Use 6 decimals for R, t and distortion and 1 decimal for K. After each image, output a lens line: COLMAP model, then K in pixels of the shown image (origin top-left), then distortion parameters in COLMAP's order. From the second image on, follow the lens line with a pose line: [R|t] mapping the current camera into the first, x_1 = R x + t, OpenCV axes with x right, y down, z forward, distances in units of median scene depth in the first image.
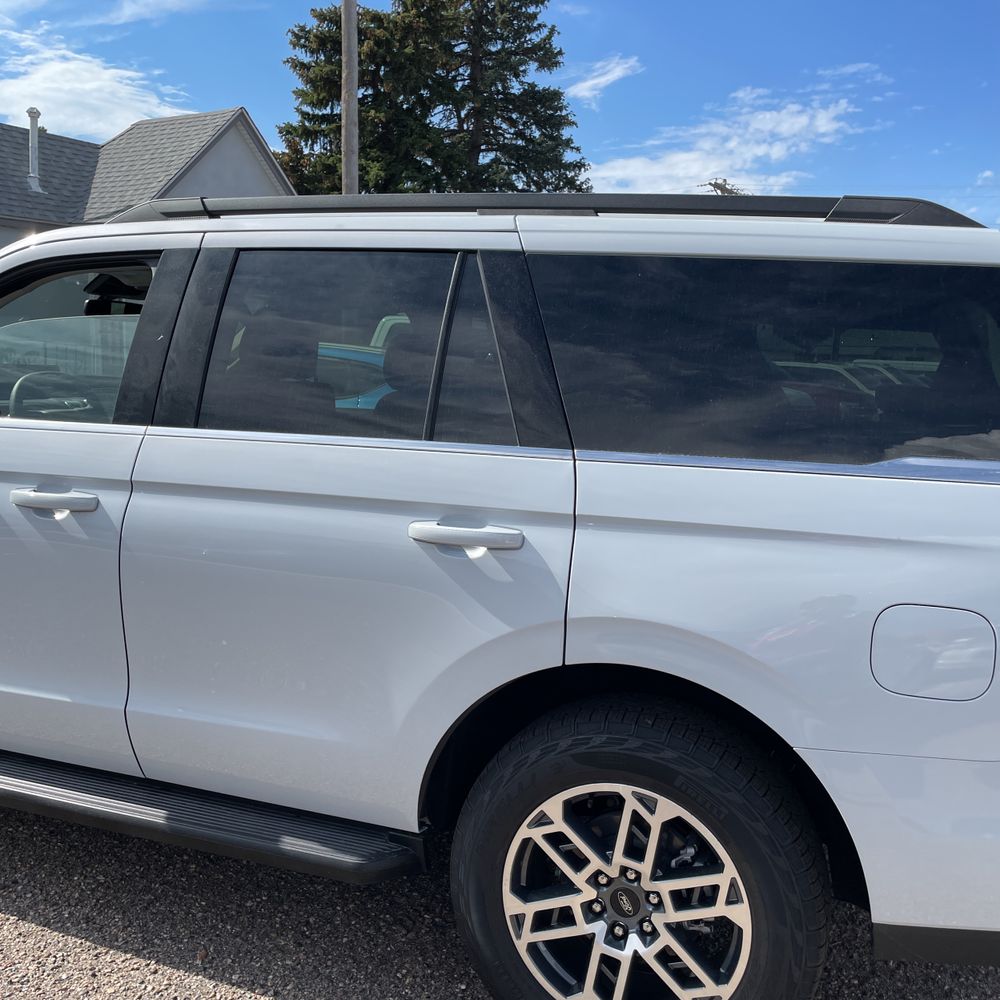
lens RADIAL K [[1008.9, 0, 524.3], [0, 1008.9, 517.0], [0, 0, 1]] dist [0.075573, -0.101839]
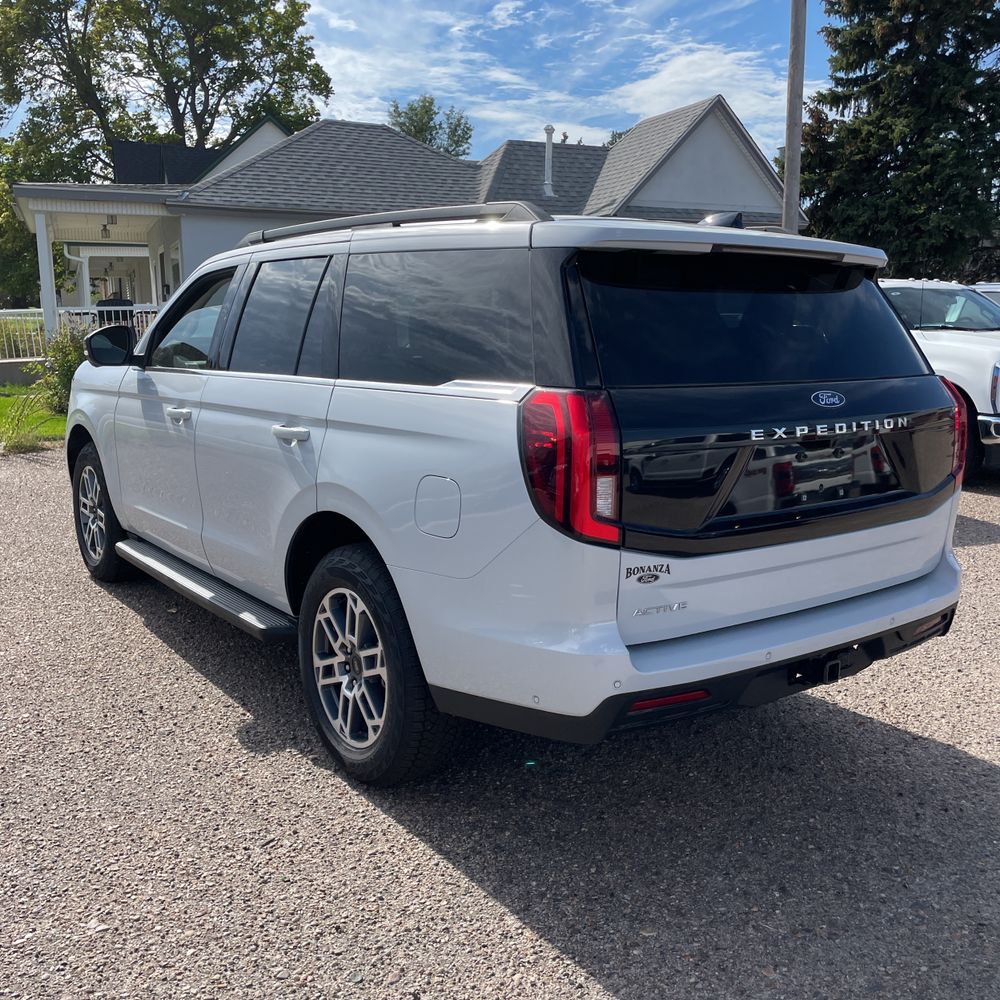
lens RADIAL K [[1018.7, 0, 494.3], [0, 1018.7, 505.7], [0, 0, 1]] dist [0.096235, -0.143859]
pose [[0.830889, 0.064361, -0.552704, 1.149378], [-0.056782, 0.997910, 0.030843, 0.065633], [0.553534, 0.005756, 0.832807, -0.221826]]
